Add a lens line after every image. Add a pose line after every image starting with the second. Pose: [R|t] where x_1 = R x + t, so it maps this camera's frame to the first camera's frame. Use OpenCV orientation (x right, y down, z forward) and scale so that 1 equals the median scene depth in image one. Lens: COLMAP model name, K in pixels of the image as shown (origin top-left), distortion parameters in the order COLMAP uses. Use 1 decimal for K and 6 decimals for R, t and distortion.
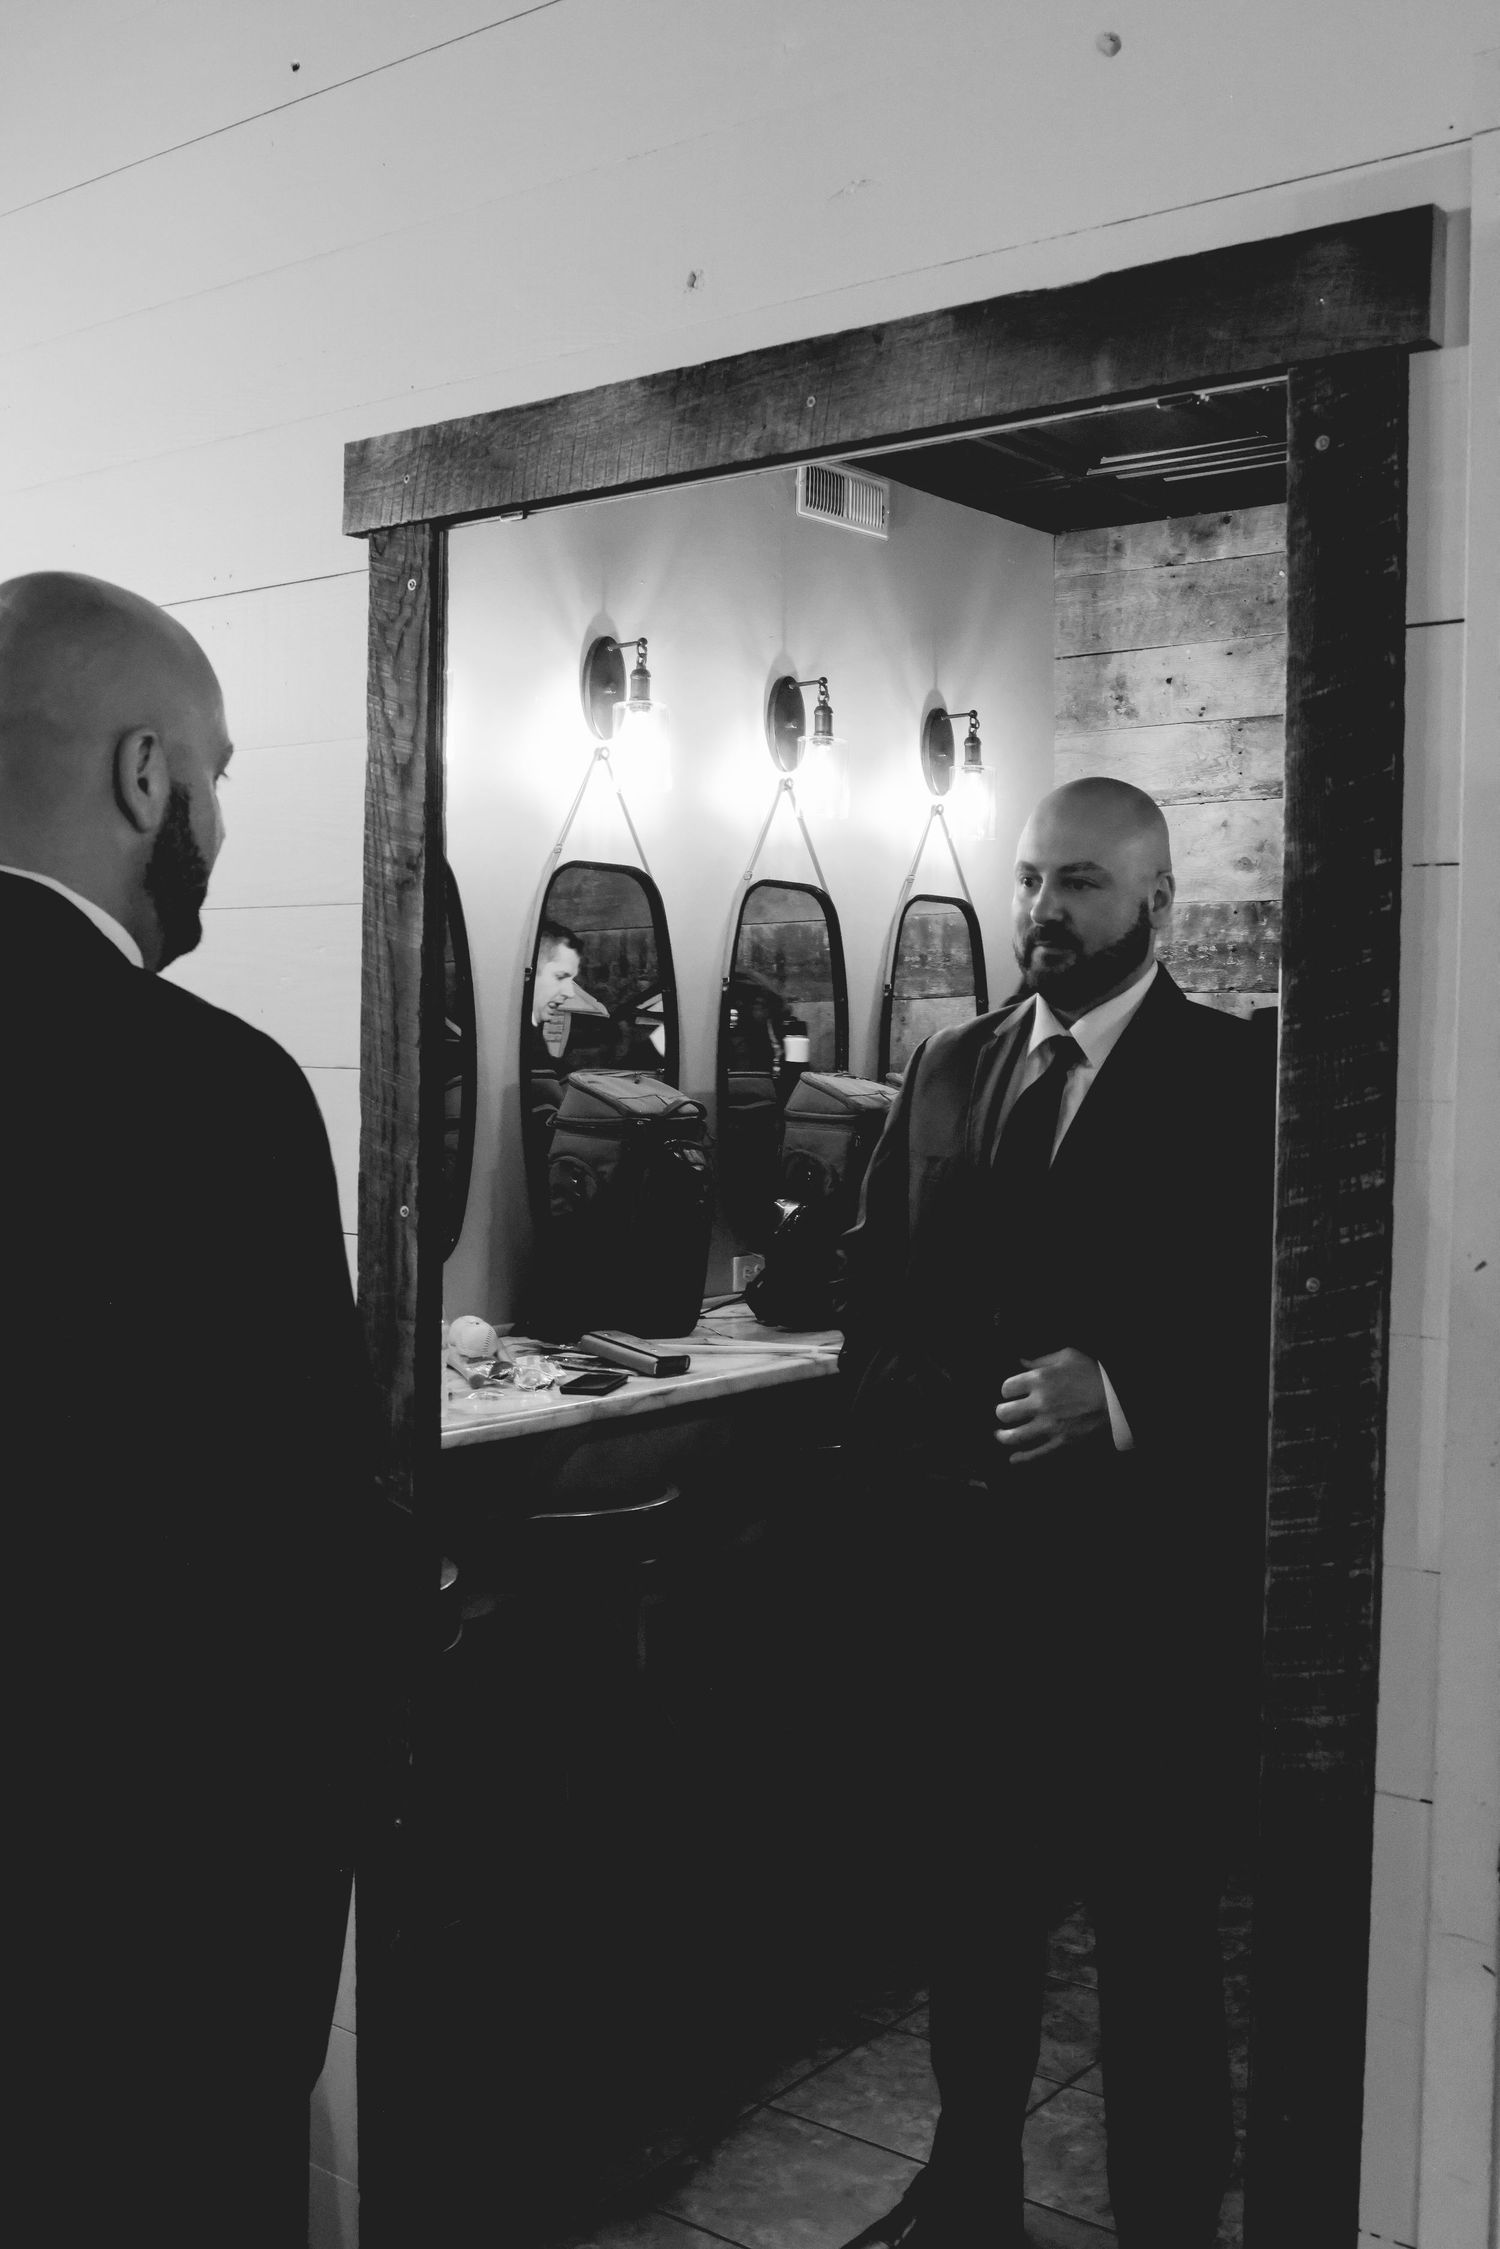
lens RADIAL K [[2208.5, 0, 714.5], [0, 2208.5, 1115.9], [0, 0, 1]] dist [-0.161493, 0.085458]
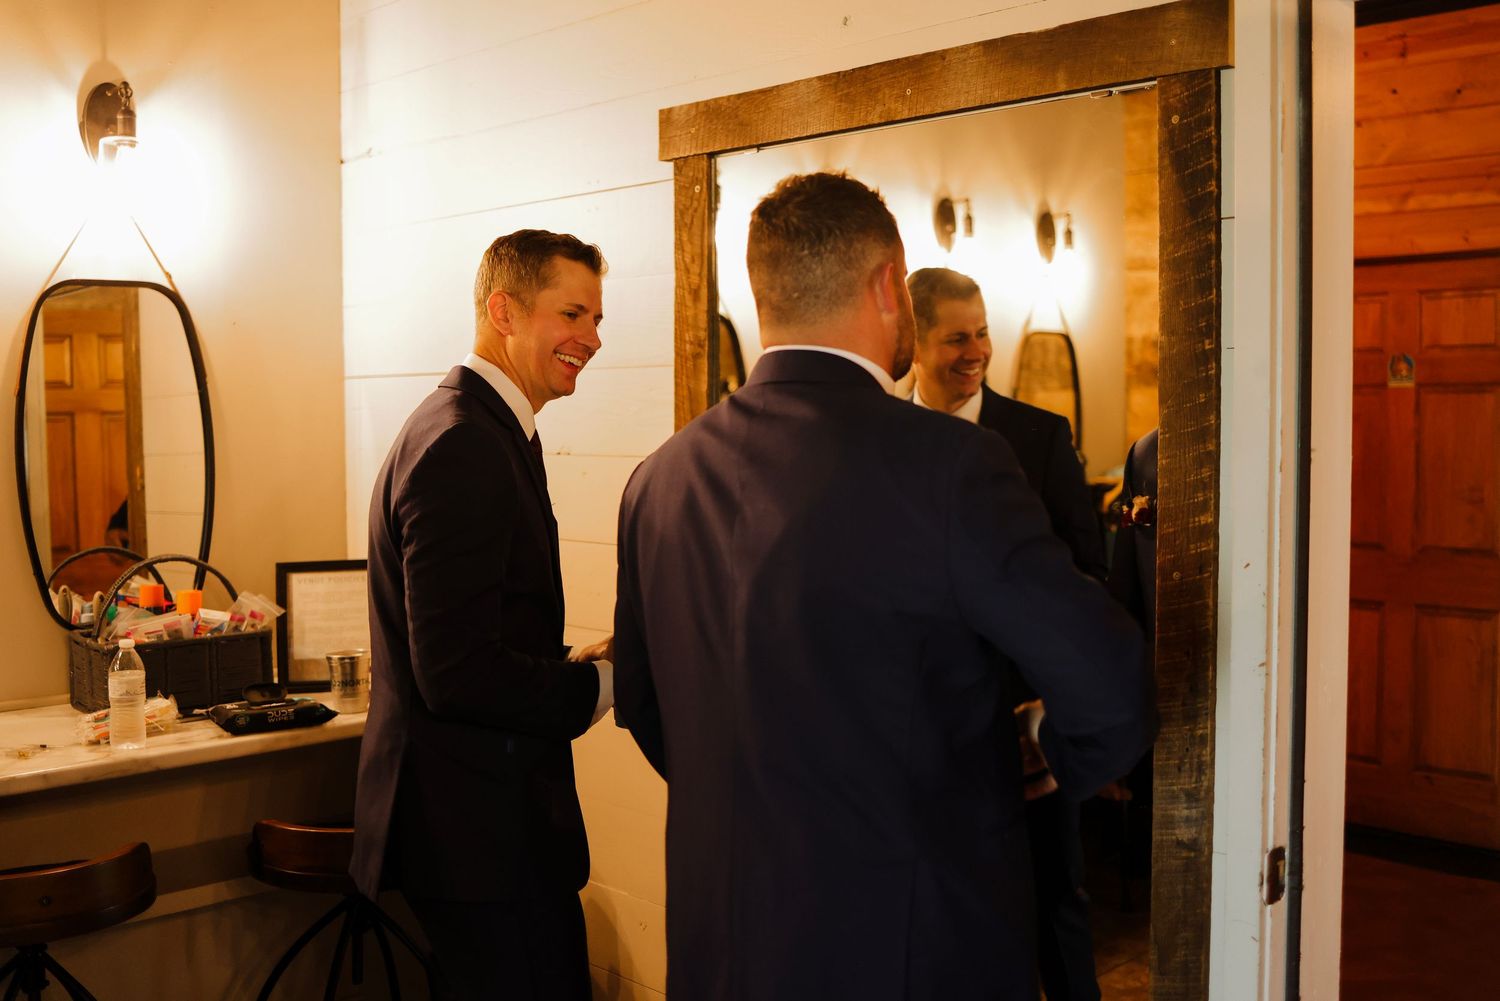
lens RADIAL K [[1473.0, 0, 750.0], [0, 1473.0, 500.5], [0, 0, 1]] dist [-0.161493, 0.085458]
pose [[0.992348, -0.009424, -0.123111, 0.050944], [0.012399, 0.999649, 0.023421, -0.014730], [0.122847, -0.024768, 0.992116, -0.199085]]
